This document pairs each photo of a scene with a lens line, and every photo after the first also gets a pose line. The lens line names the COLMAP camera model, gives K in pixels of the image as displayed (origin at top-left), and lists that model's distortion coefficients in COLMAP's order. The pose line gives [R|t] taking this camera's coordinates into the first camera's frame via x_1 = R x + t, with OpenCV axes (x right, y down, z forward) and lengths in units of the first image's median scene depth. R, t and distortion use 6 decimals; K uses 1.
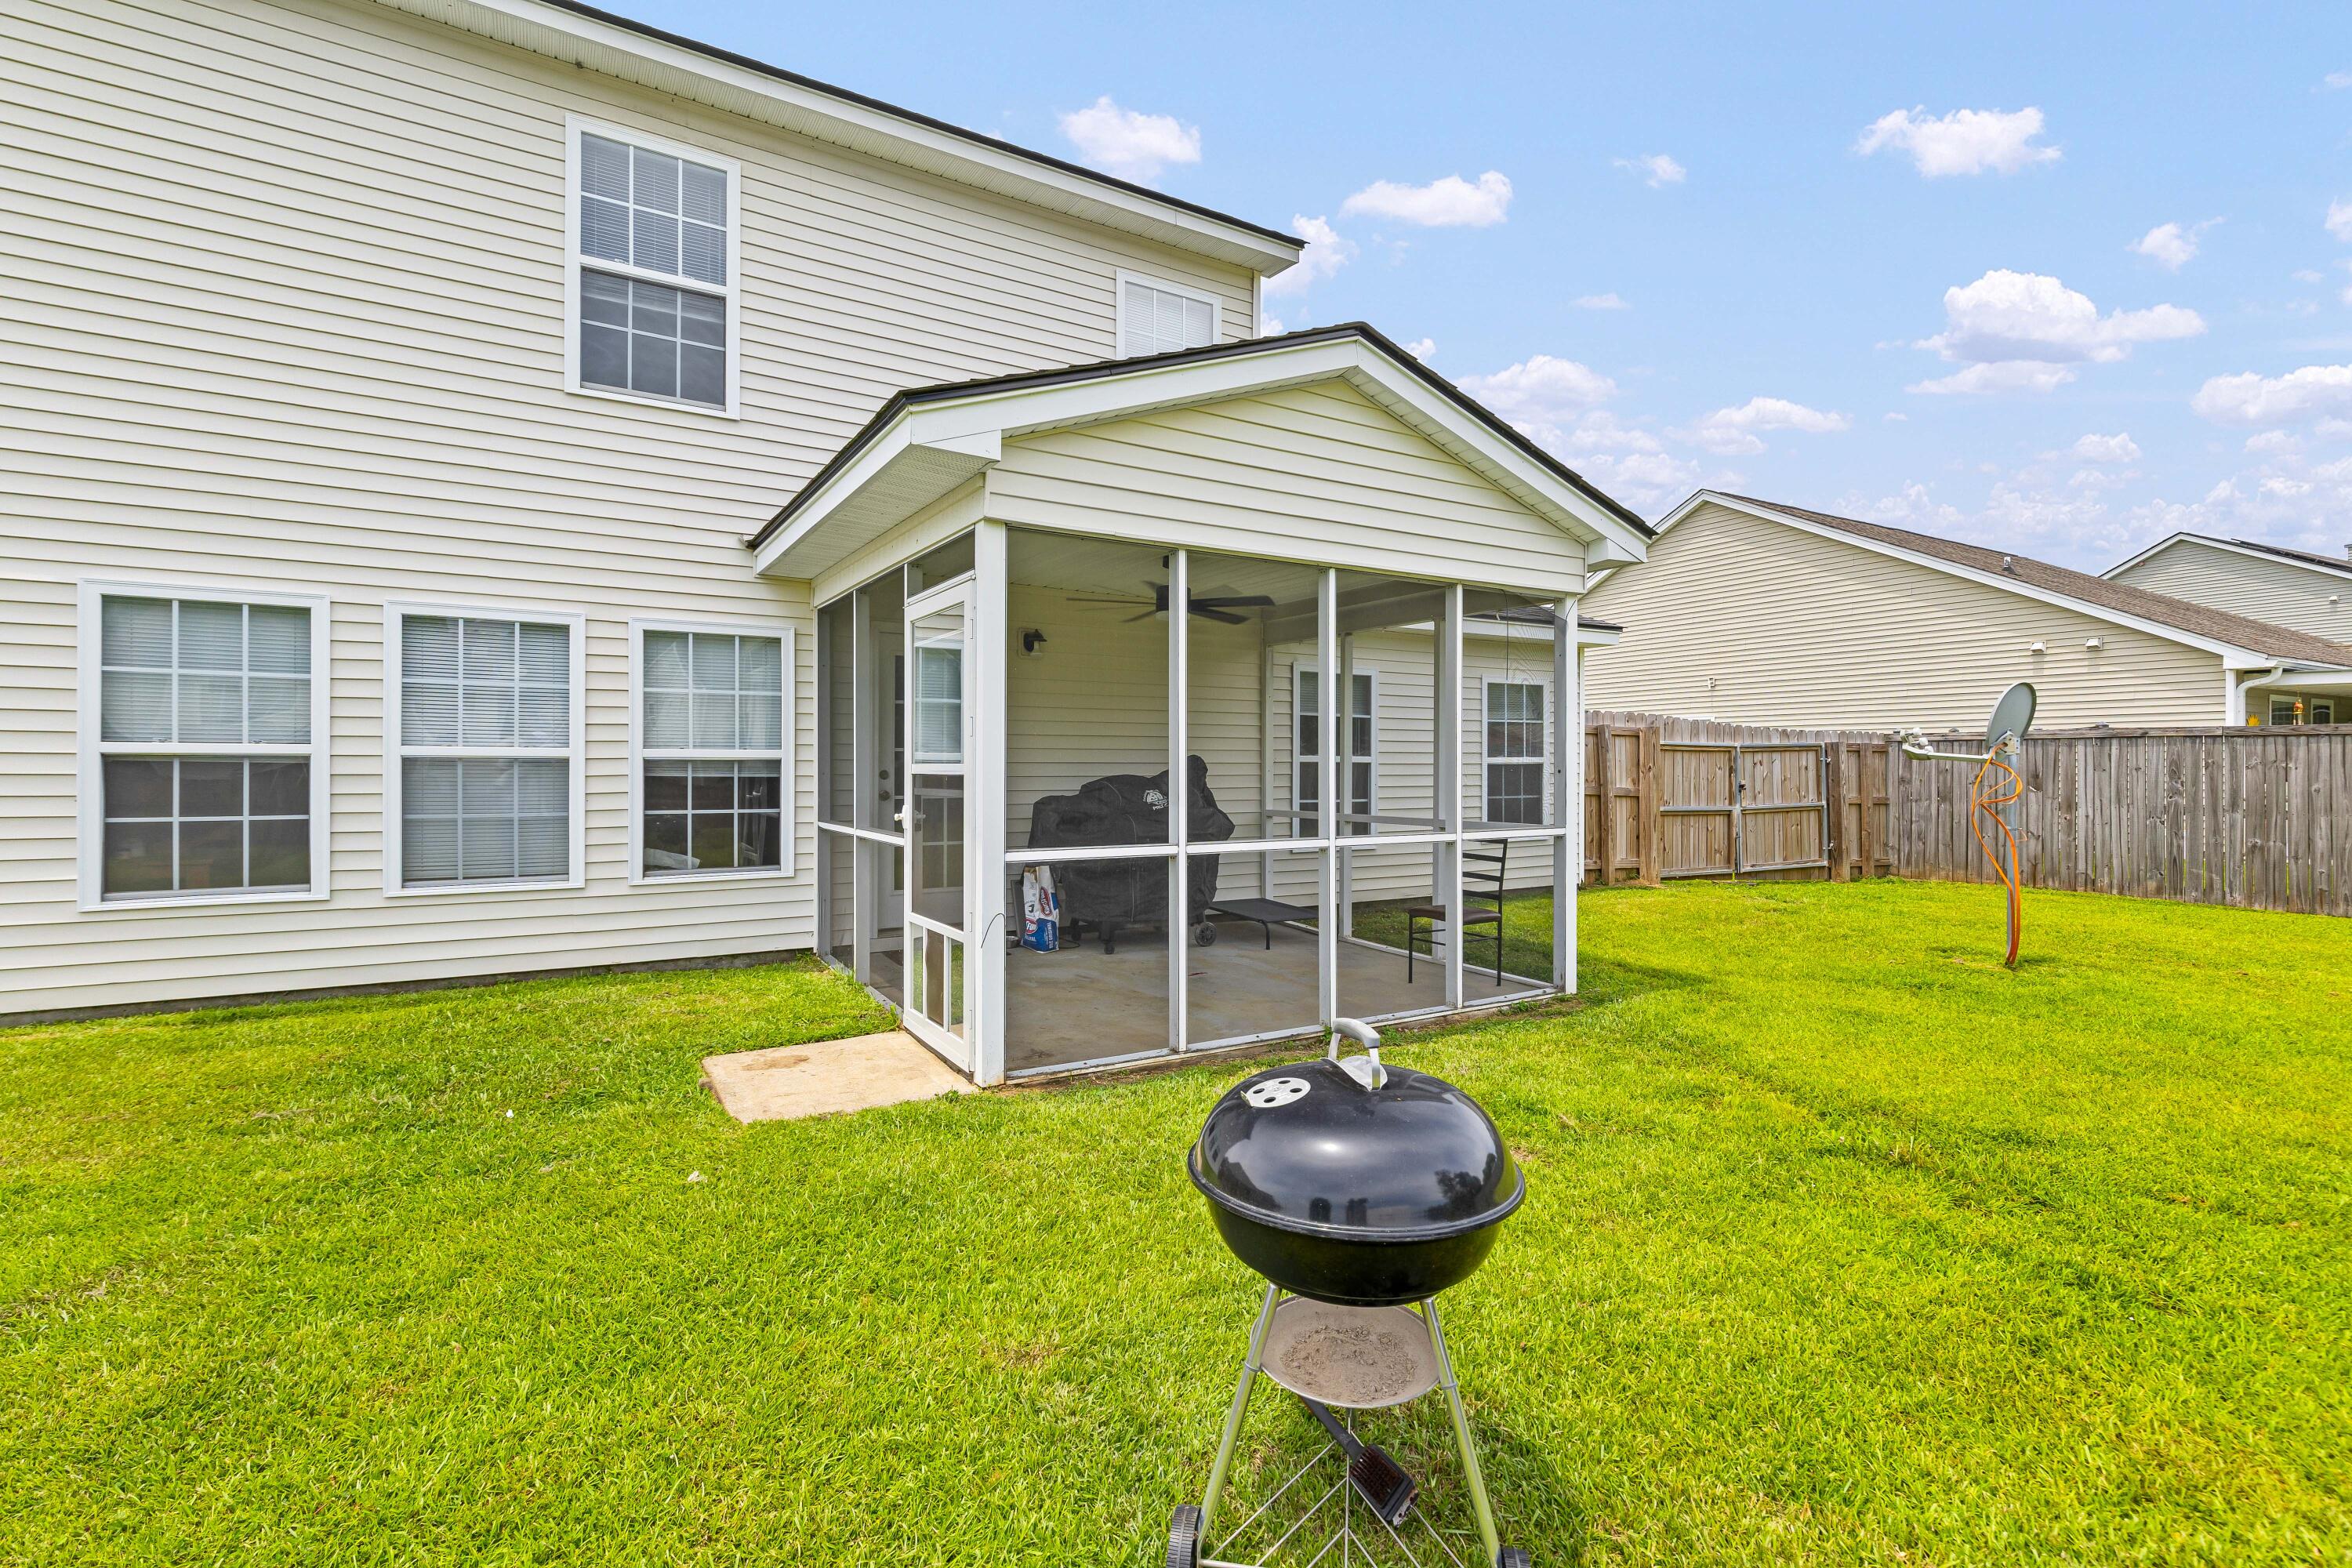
lens RADIAL K [[1074.4, 0, 1187.1], [0, 1074.4, 768.0], [0, 0, 1]] dist [0.011435, -0.000079]
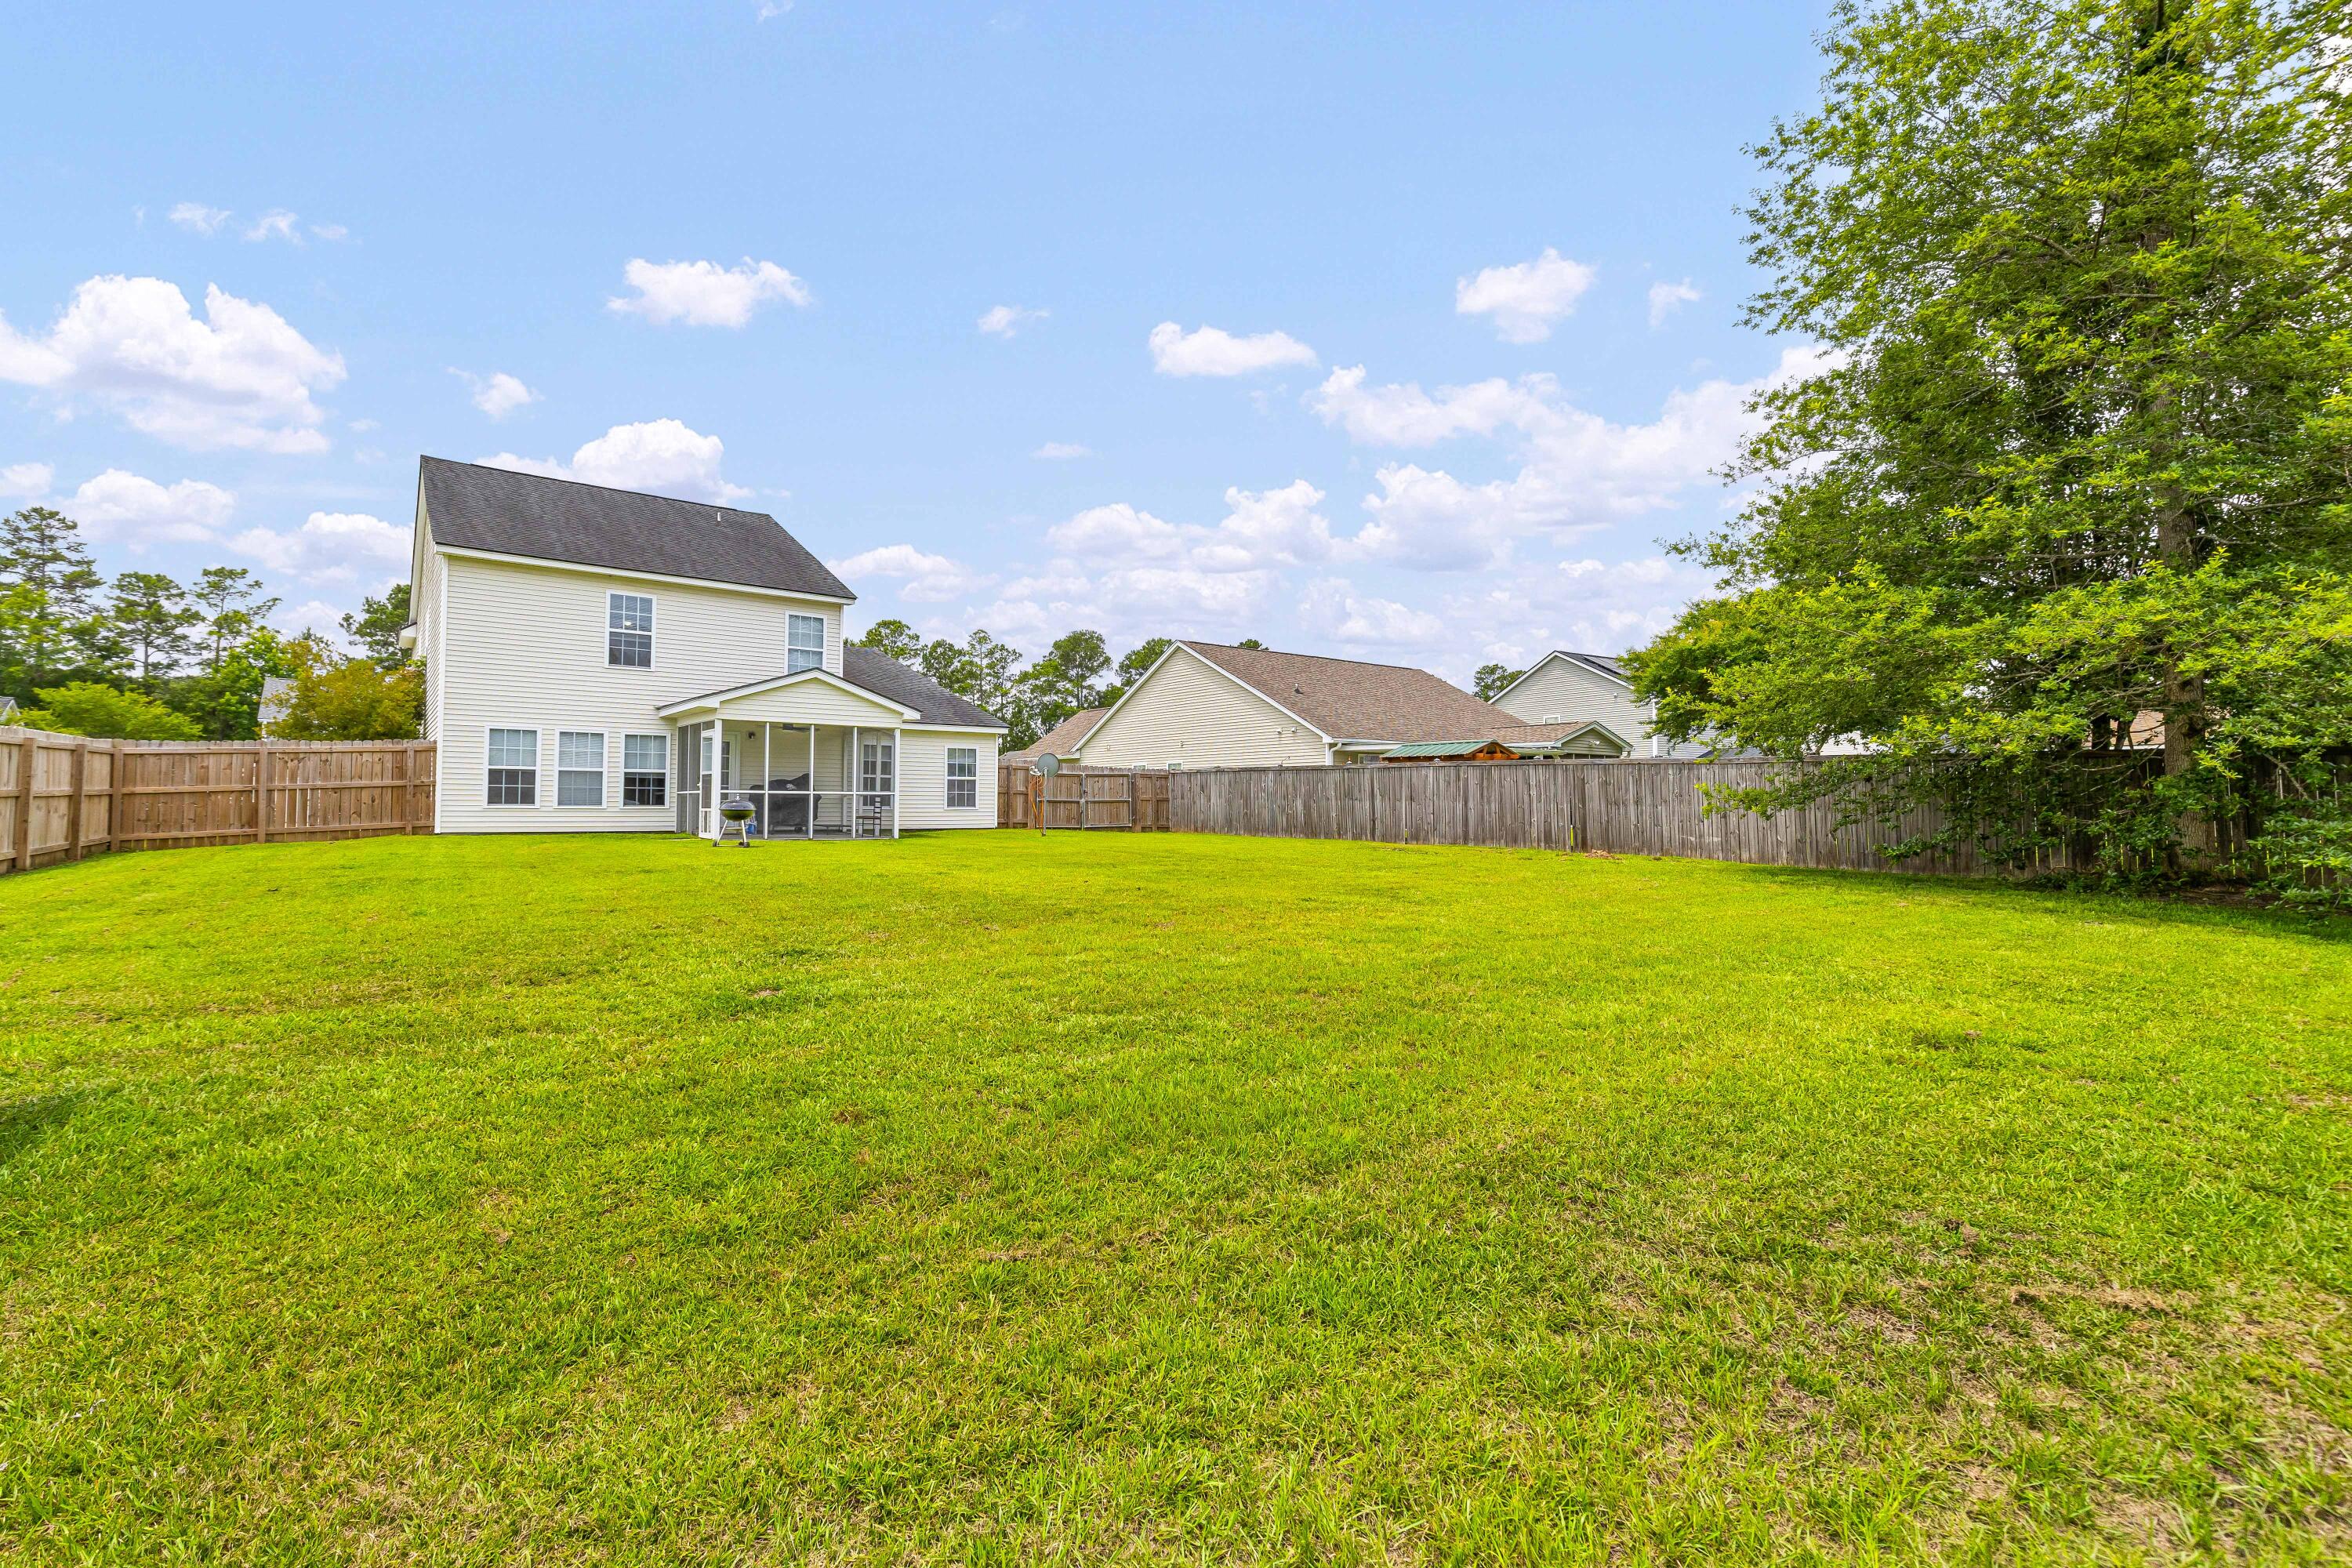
lens RADIAL K [[1074.4, 0, 1176.0], [0, 1074.4, 776.0], [0, 0, 1]] dist [0.011435, -0.000079]
pose [[0.994651, 0.007390, 0.103032, 0.876519], [-0.004643, 0.999628, -0.026876, 0.087357], [-0.103192, 0.026254, 0.994315, -2.554636]]
